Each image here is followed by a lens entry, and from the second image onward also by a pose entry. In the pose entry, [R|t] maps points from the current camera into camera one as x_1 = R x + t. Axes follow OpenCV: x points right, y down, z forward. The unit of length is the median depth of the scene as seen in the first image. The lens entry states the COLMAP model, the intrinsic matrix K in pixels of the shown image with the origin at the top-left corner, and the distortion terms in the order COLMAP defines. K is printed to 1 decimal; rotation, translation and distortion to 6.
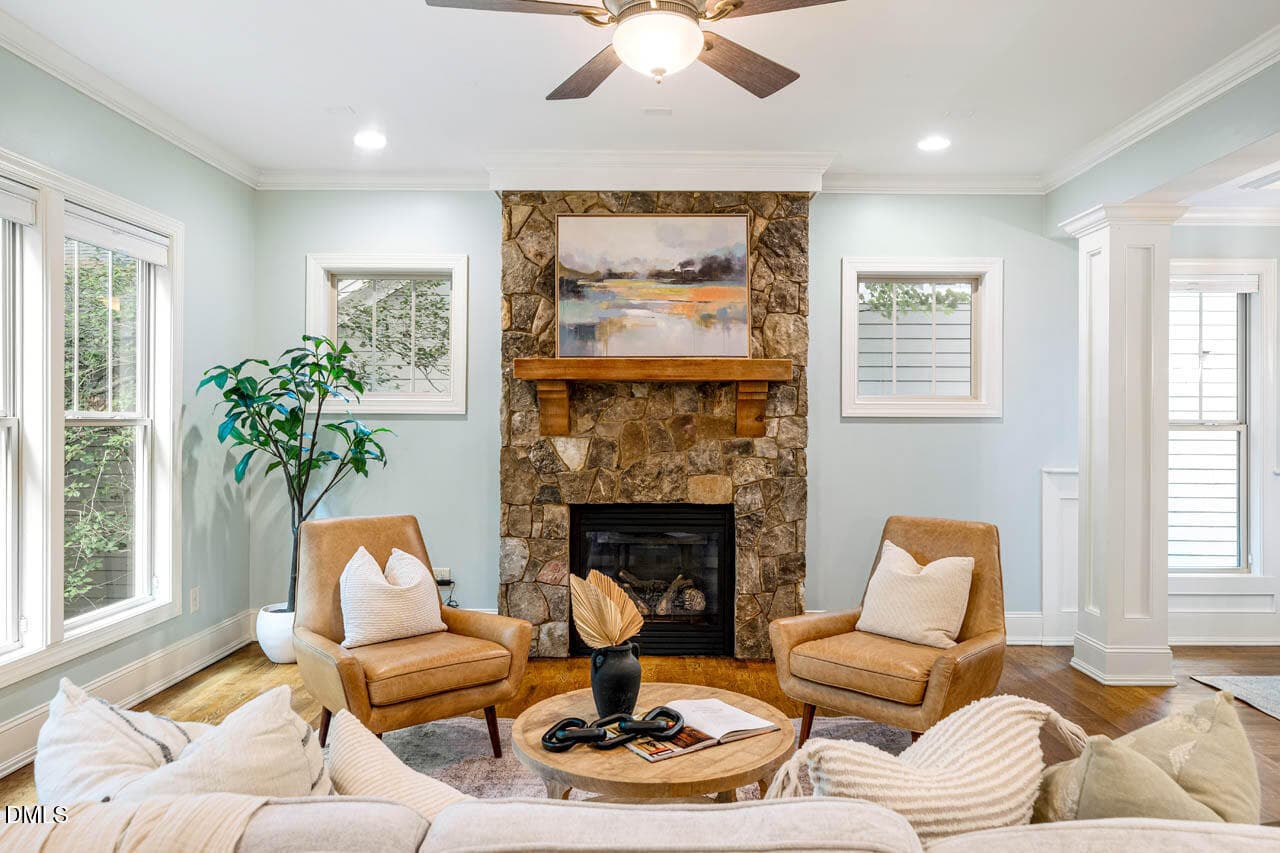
lens RADIAL K [[749.2, 0, 639.9], [0, 749.2, 429.9], [0, 0, 1]] dist [0.002701, 0.001502]
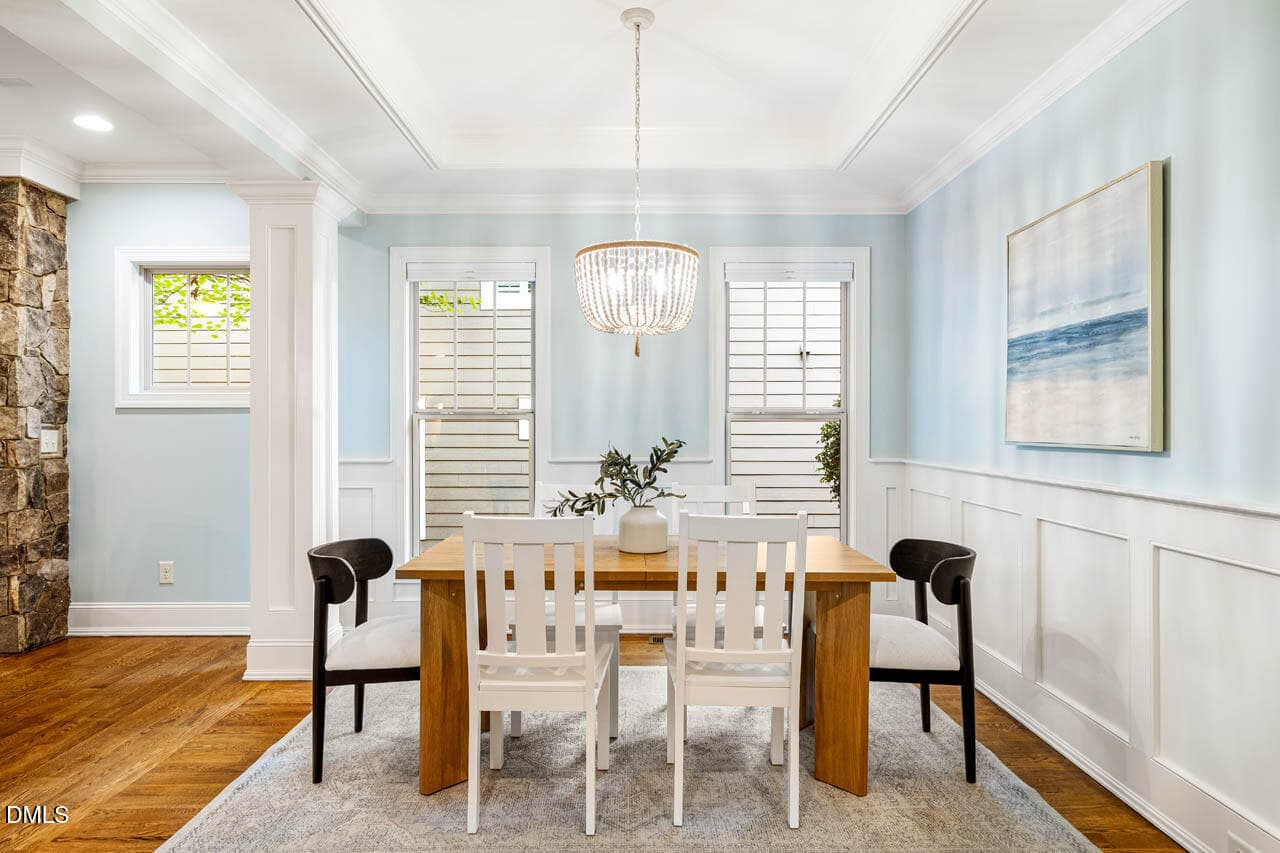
lens RADIAL K [[749.2, 0, 639.9], [0, 749.2, 429.9], [0, 0, 1]] dist [0.002701, 0.001502]
pose [[0.999939, -0.005875, 0.009364, 1.033363], [0.005814, 0.999961, 0.006585, 0.010610], [-0.009403, -0.006530, 0.999934, 0.008705]]
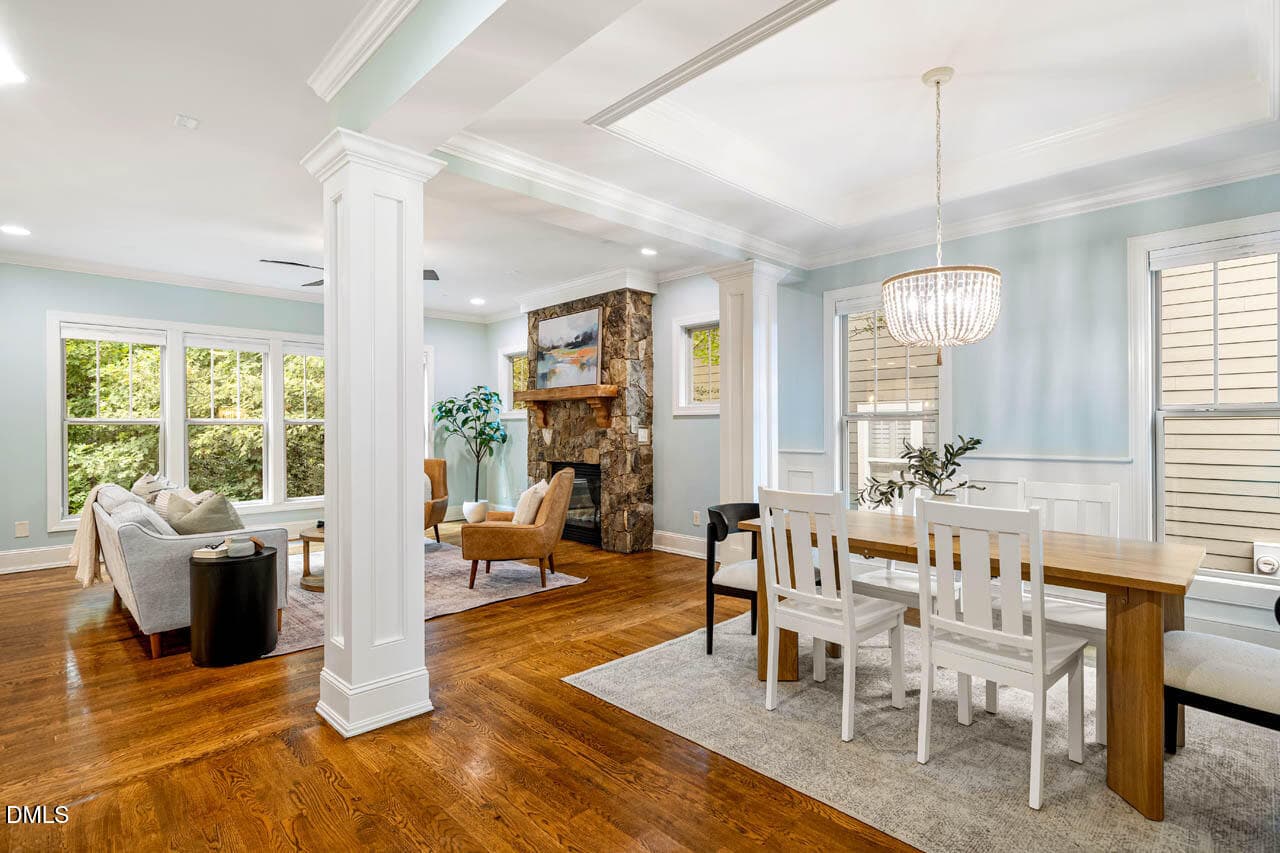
lens RADIAL K [[621.7, 0, 640.0], [0, 621.7, 426.5], [0, 0, 1]] dist [0.001137, -0.000192]
pose [[0.697166, -0.007879, -0.716866, 1.291551], [0.007086, 0.999966, -0.004100, 0.013122], [0.716874, -0.002222, 0.697199, 0.005577]]
